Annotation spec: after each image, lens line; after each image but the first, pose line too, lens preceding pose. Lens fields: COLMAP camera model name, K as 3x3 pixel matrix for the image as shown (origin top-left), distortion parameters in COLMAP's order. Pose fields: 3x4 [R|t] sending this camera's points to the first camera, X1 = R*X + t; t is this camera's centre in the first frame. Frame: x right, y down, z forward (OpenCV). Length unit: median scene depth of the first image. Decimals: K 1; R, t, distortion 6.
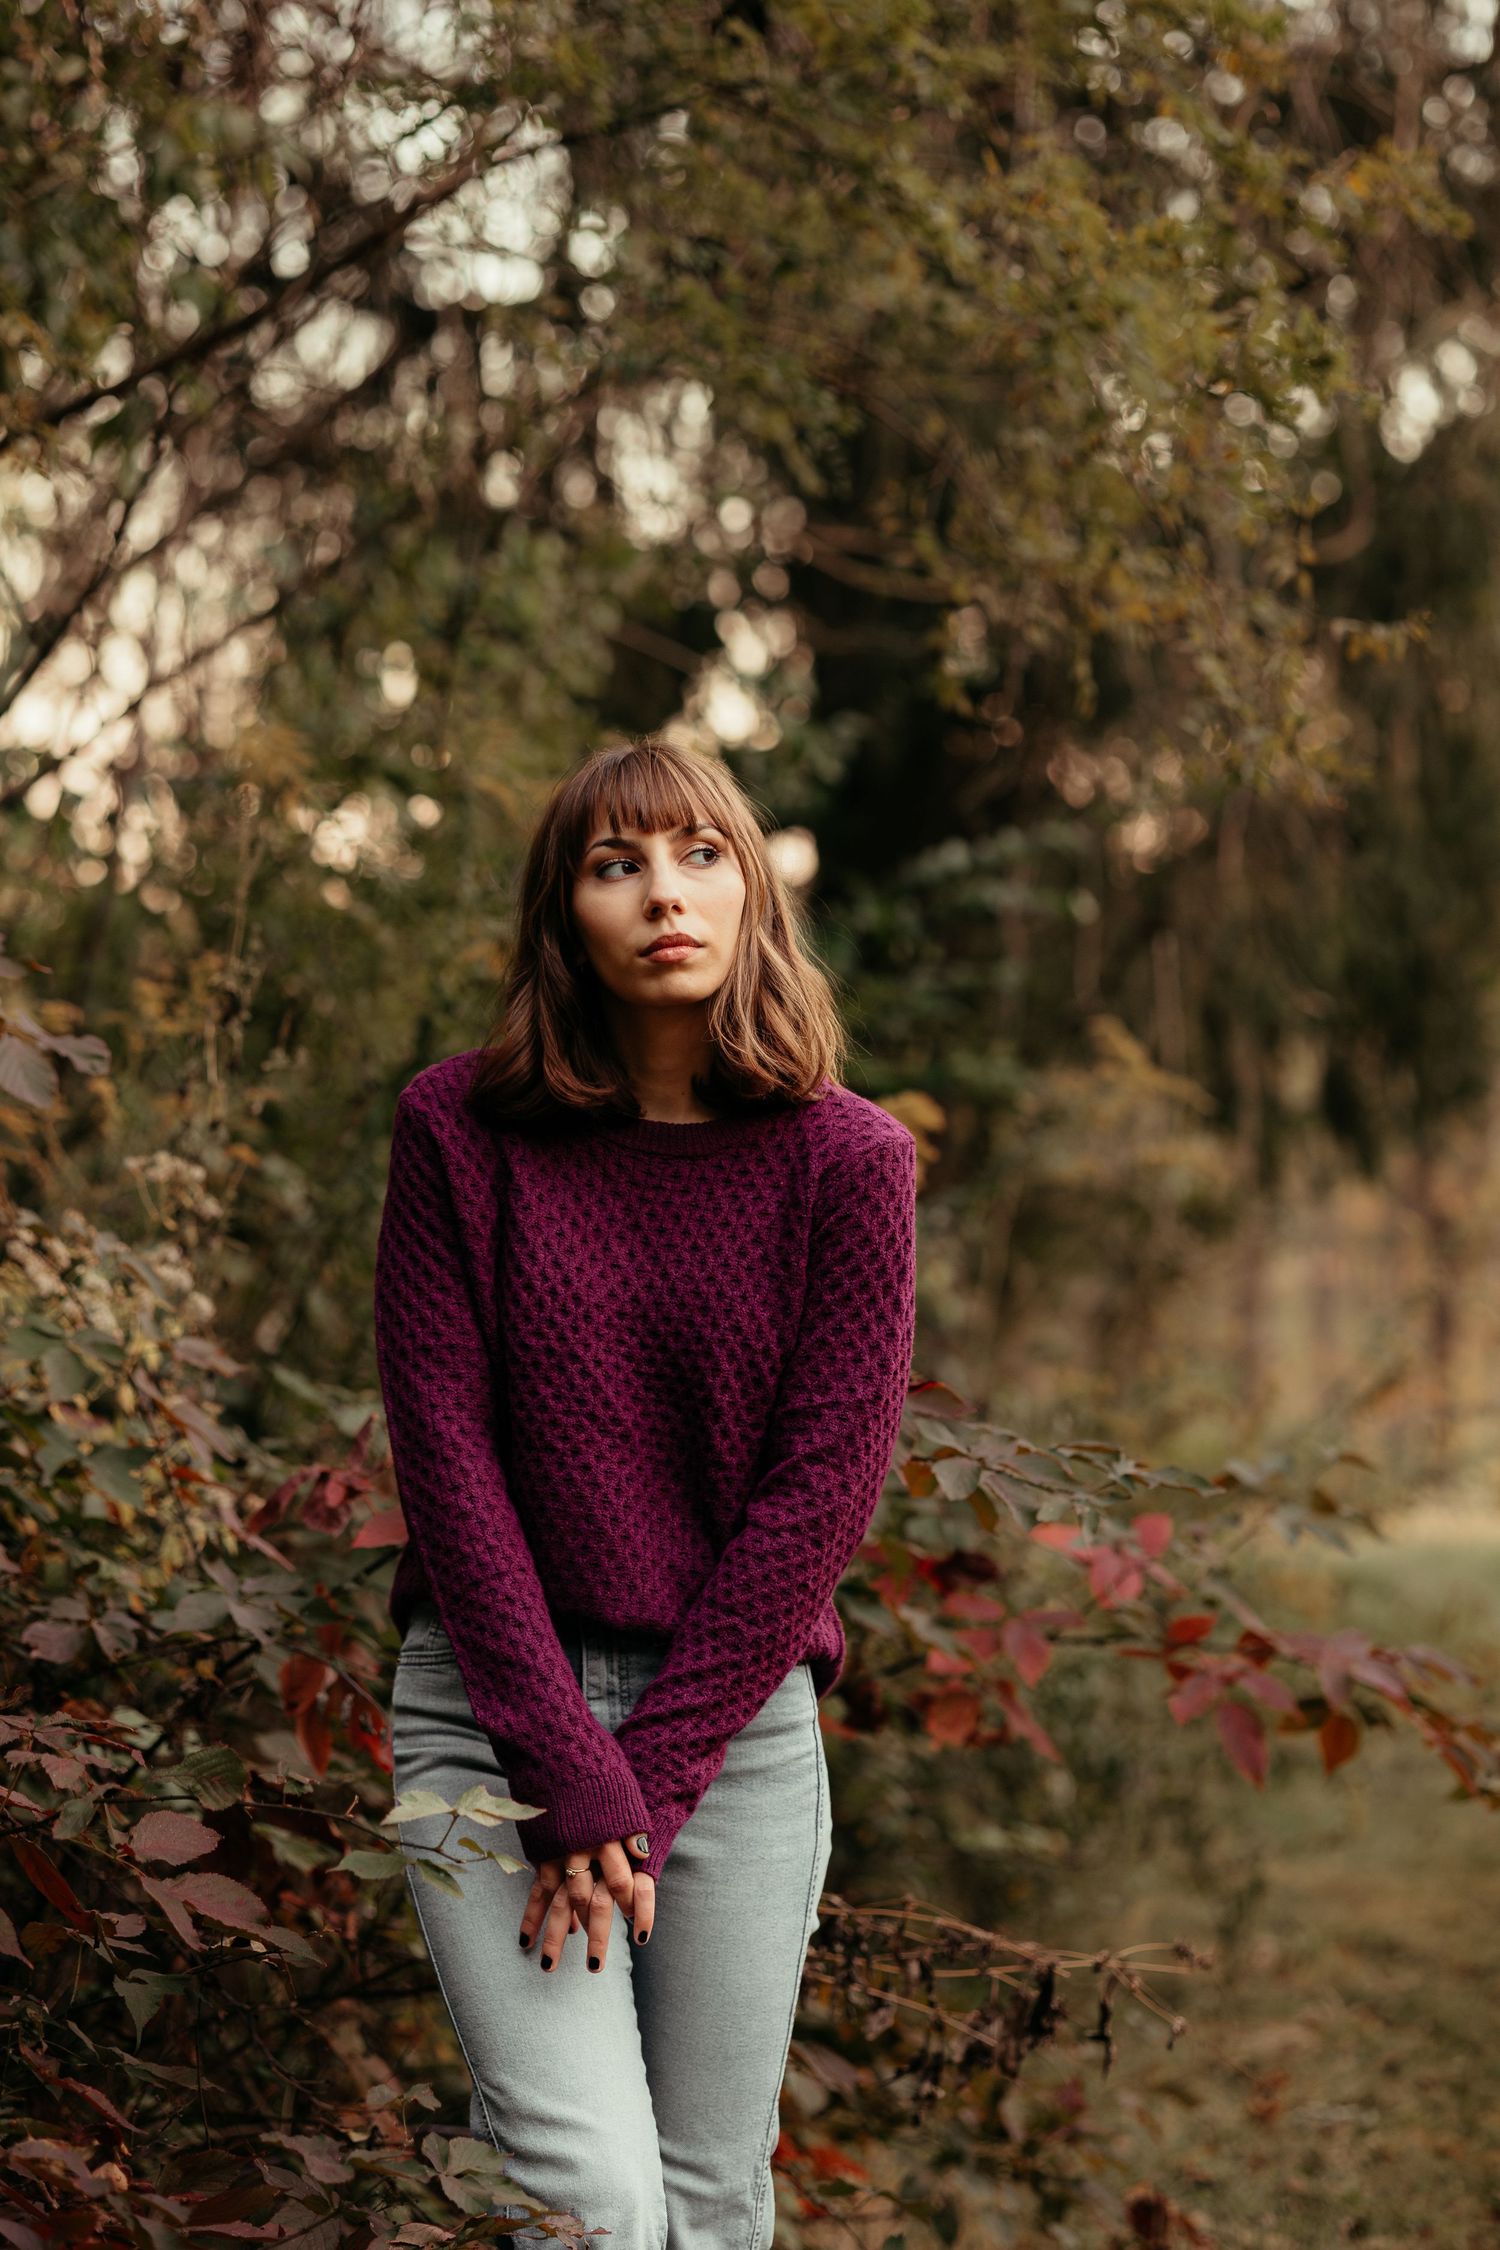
lens RADIAL K [[5568.9, 0, 750.0], [0, 5568.9, 1125.0], [0, 0, 1]] dist [-0.031865, -1.023953]
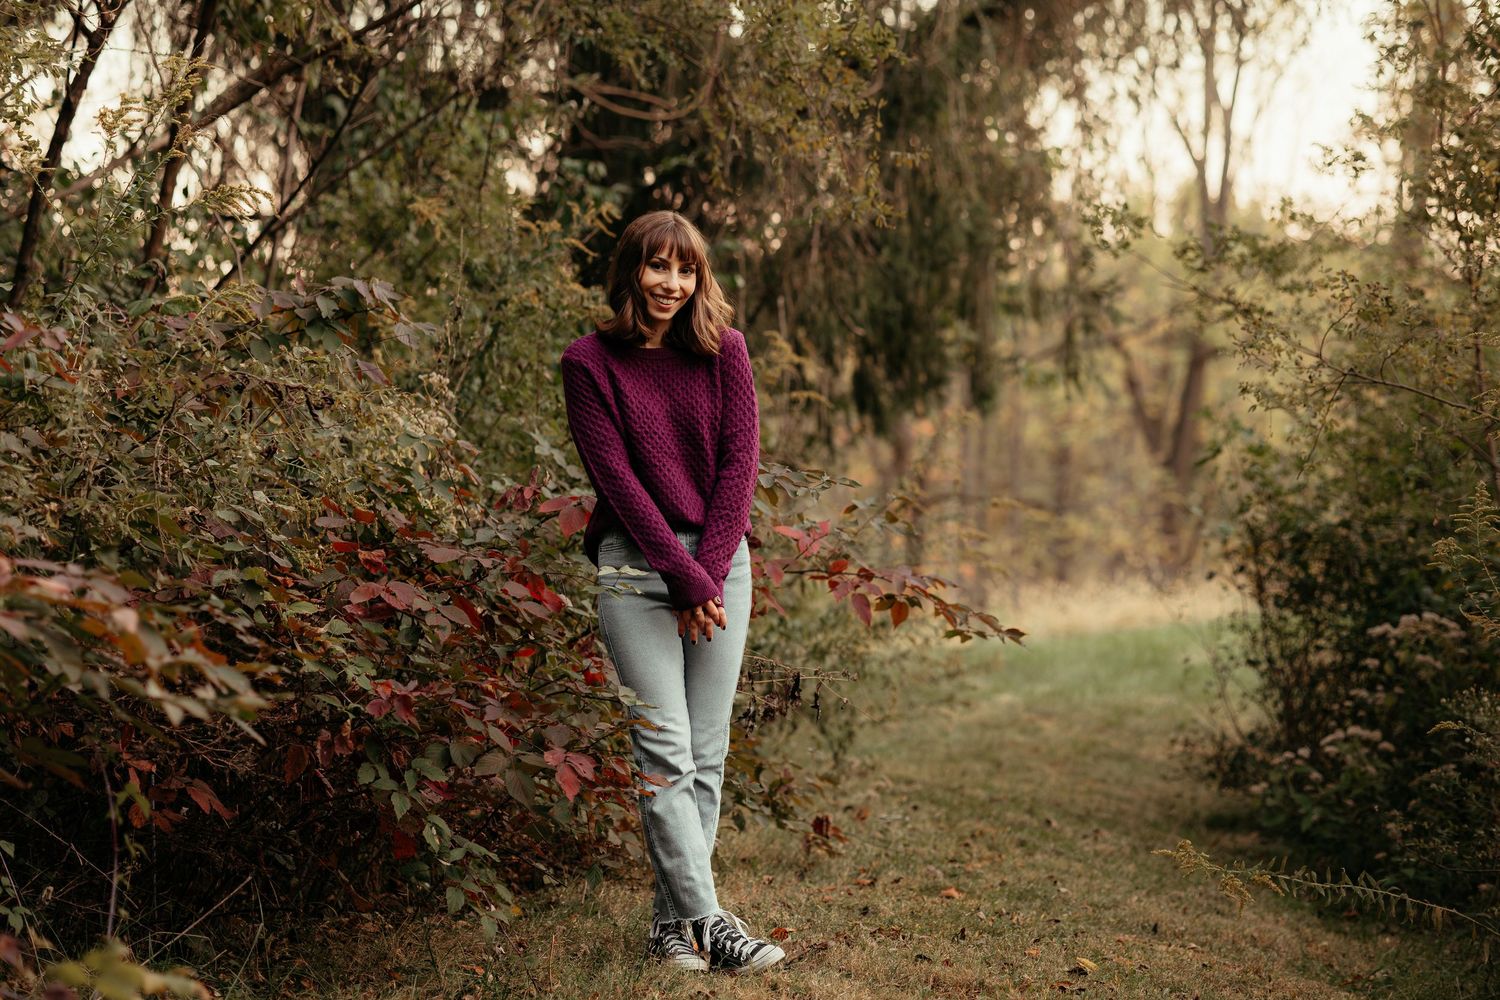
lens RADIAL K [[3712.6, 0, 750.0], [0, 3712.6, 500.0], [0, 0, 1]] dist [-0.031865, -1.023953]
pose [[0.996499, -0.016152, 0.082029, -0.091195], [0.014923, 0.999767, 0.015569, 0.035041], [-0.082261, -0.014290, 0.996508, -0.608479]]
